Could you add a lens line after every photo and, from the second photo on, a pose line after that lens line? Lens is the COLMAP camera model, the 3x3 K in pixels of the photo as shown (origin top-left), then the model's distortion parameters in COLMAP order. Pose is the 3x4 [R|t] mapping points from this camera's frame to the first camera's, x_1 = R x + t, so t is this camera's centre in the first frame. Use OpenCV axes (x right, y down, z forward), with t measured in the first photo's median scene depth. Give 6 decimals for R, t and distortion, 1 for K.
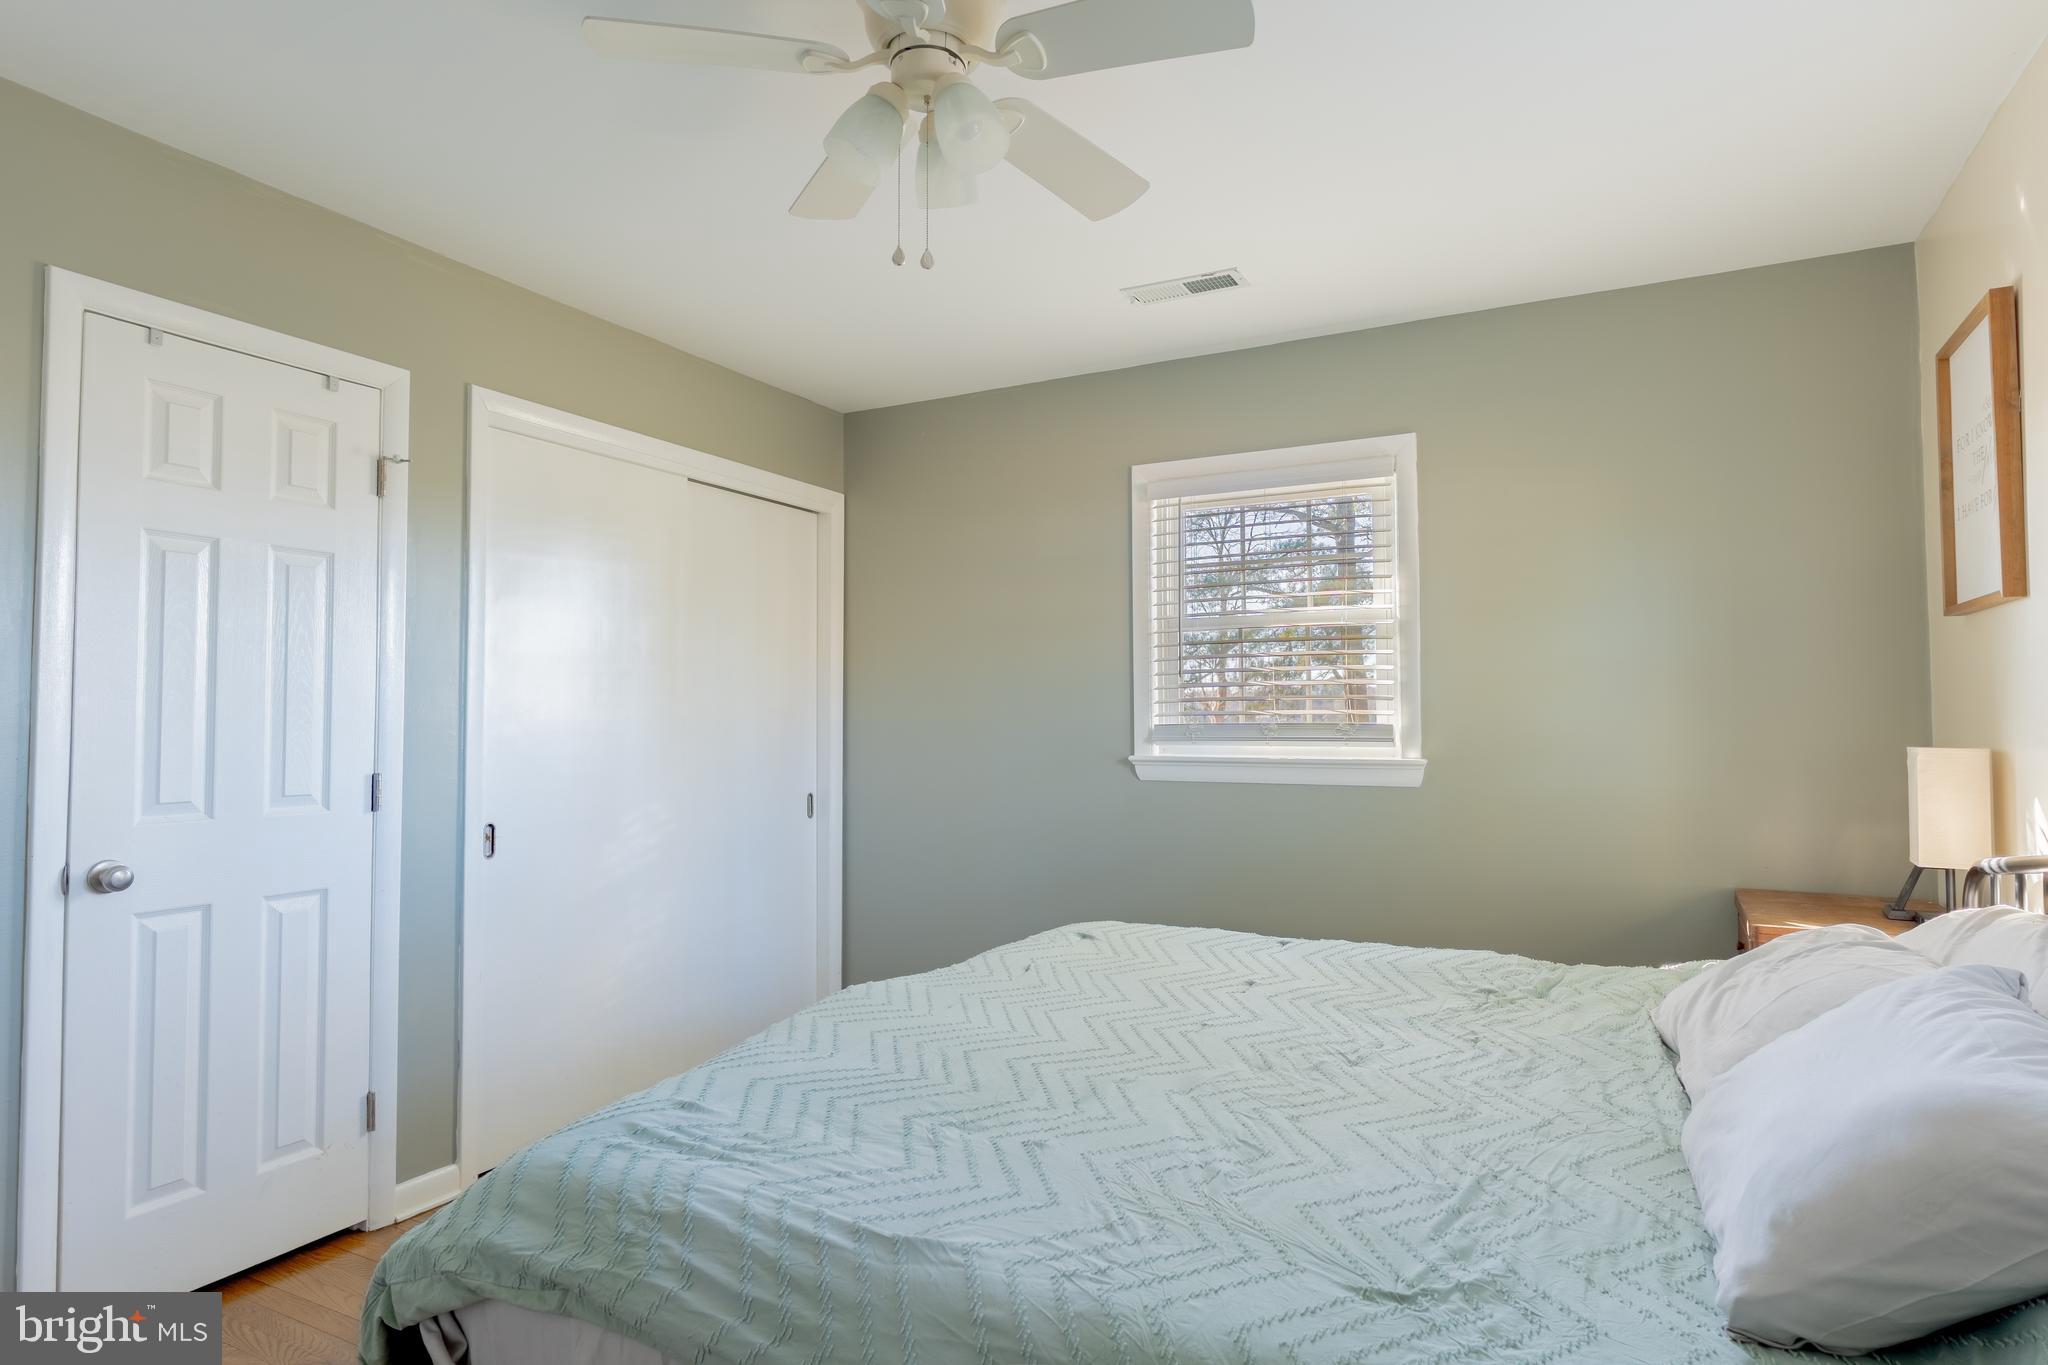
lens RADIAL K [[1121.1, 0, 1024.0], [0, 1121.1, 682.5], [0, 0, 1]] dist [-0.003813, -0.000043]
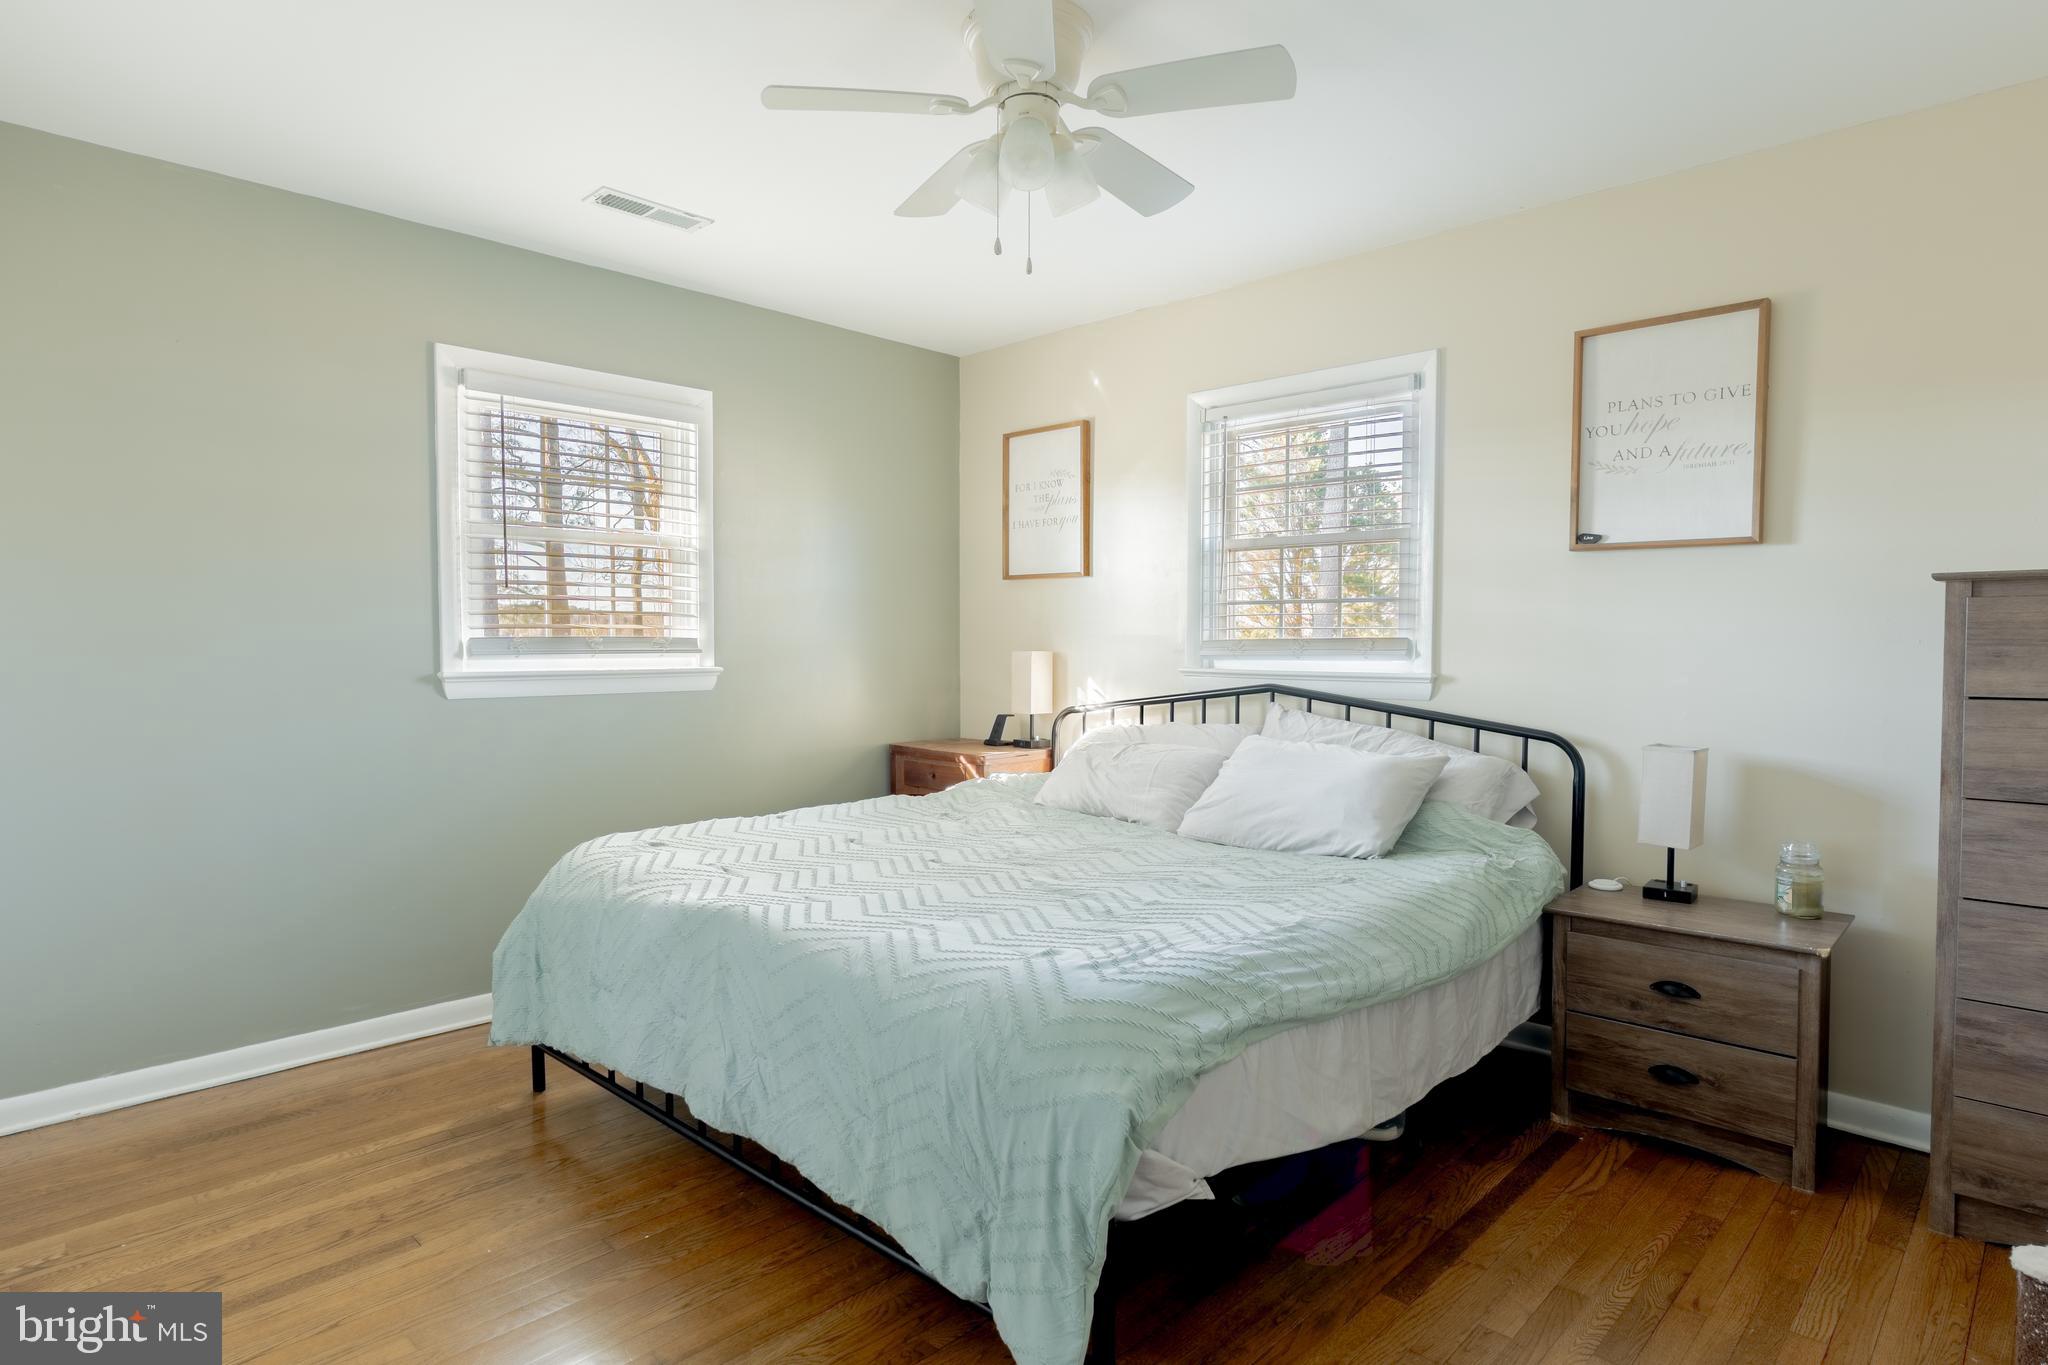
lens RADIAL K [[1121.1, 0, 1024.0], [0, 1121.1, 682.5], [0, 0, 1]] dist [-0.003813, -0.000043]
pose [[0.271950, -0.037135, 0.961595, -1.669027], [-0.035491, 0.998188, 0.048586, 0.034909], [-0.961657, -0.047341, 0.270139, 0.820942]]
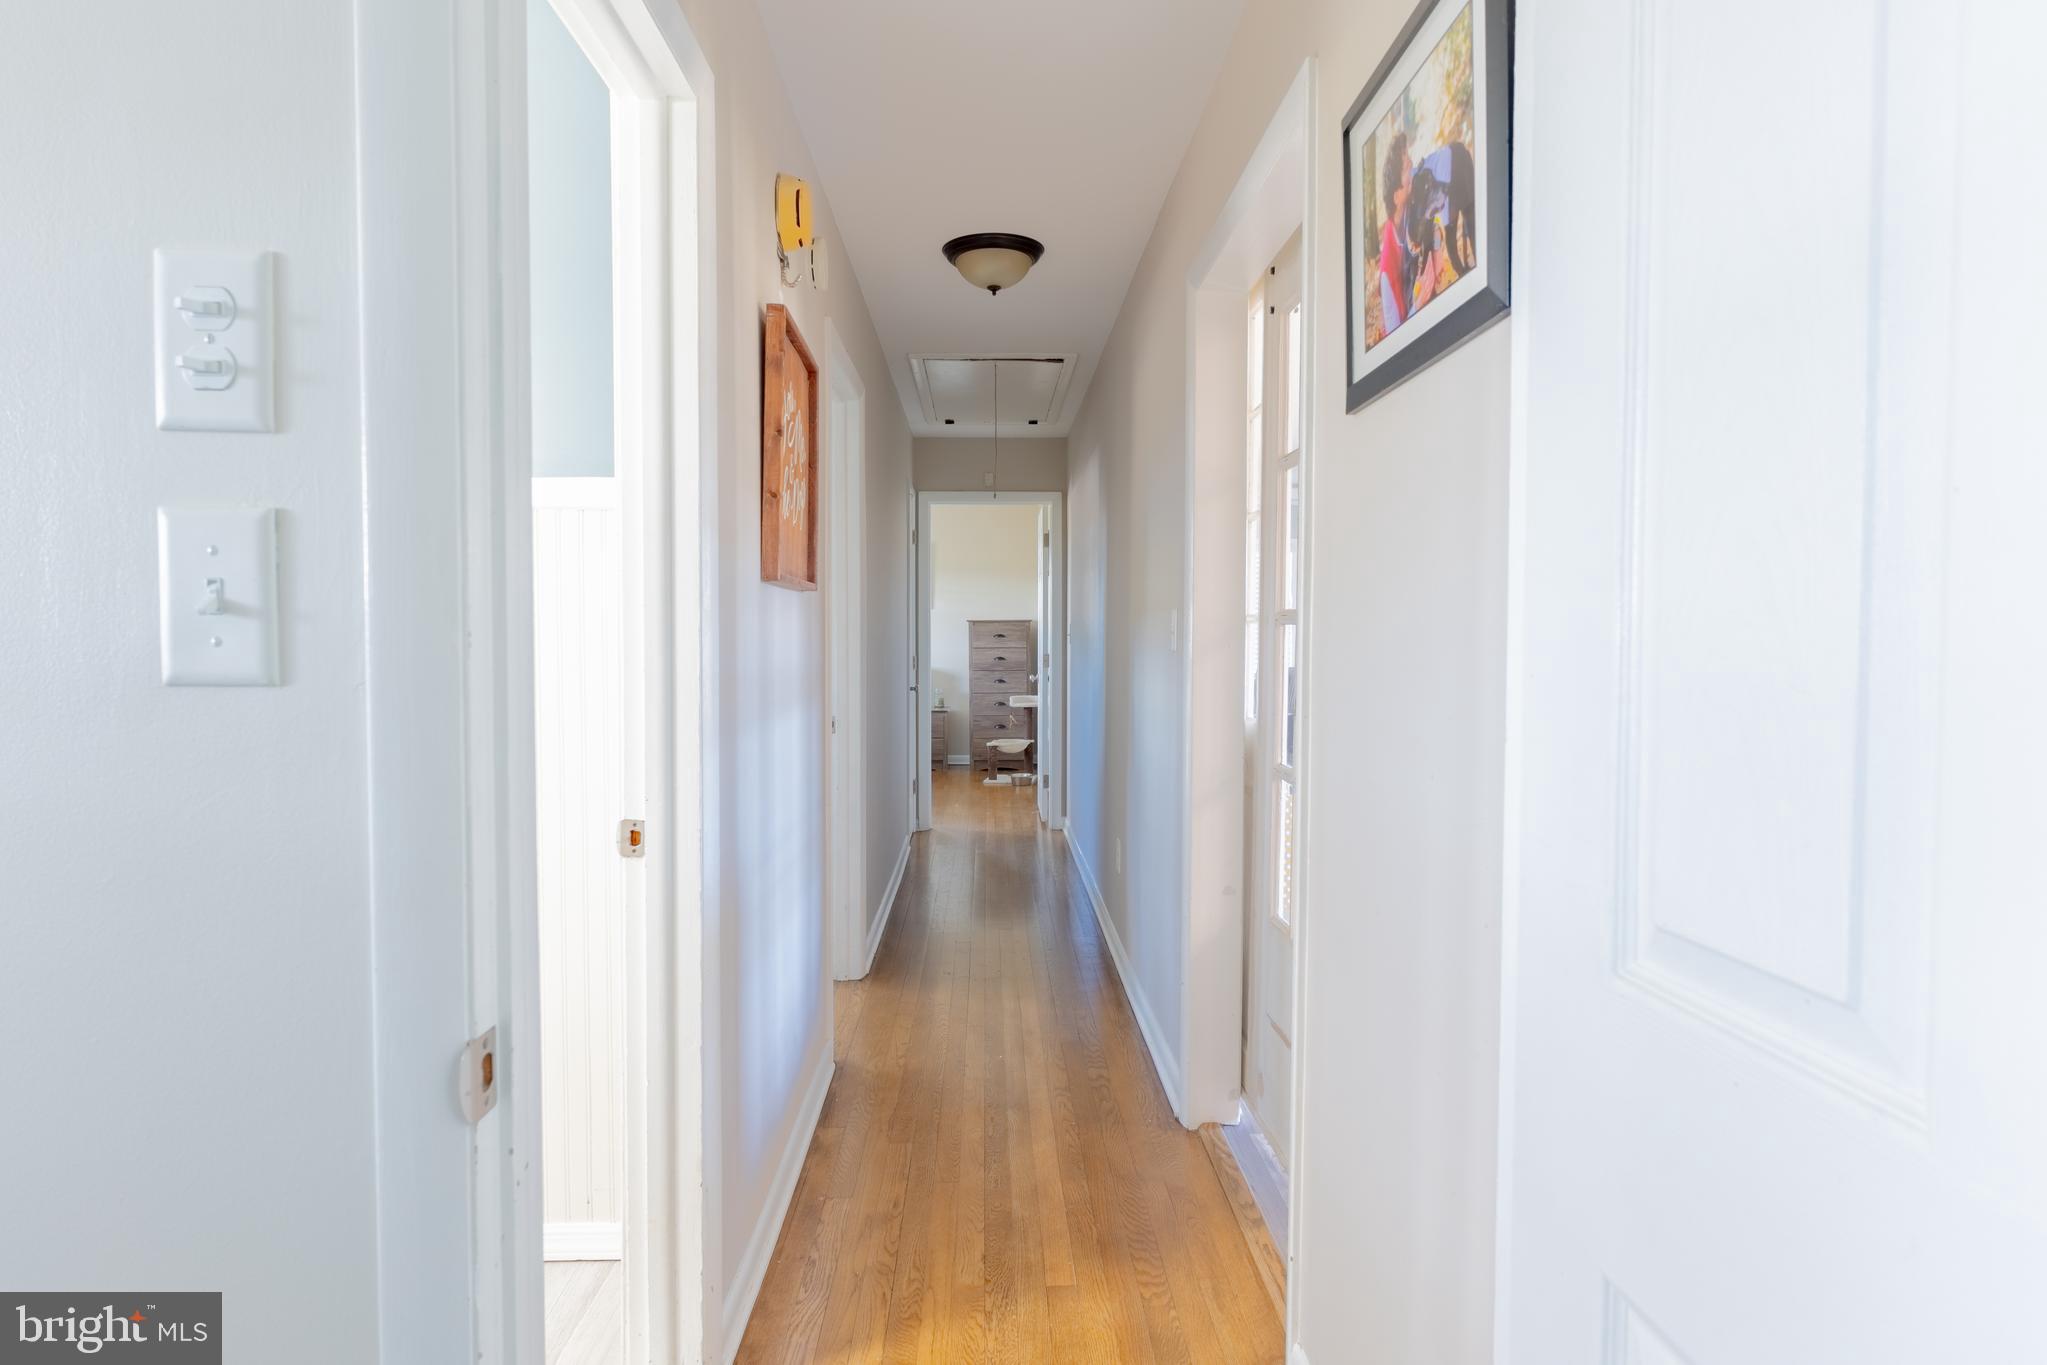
lens RADIAL K [[1120.6, 0, 1023.5], [0, 1120.6, 682.5], [0, 0, 1]] dist [-0.003813, -0.000043]
pose [[-0.495108, -0.031332, 0.868266, -3.547034], [-0.029364, 0.999382, 0.019319, 0.087340], [-0.868335, -0.015931, -0.495722, 1.829773]]
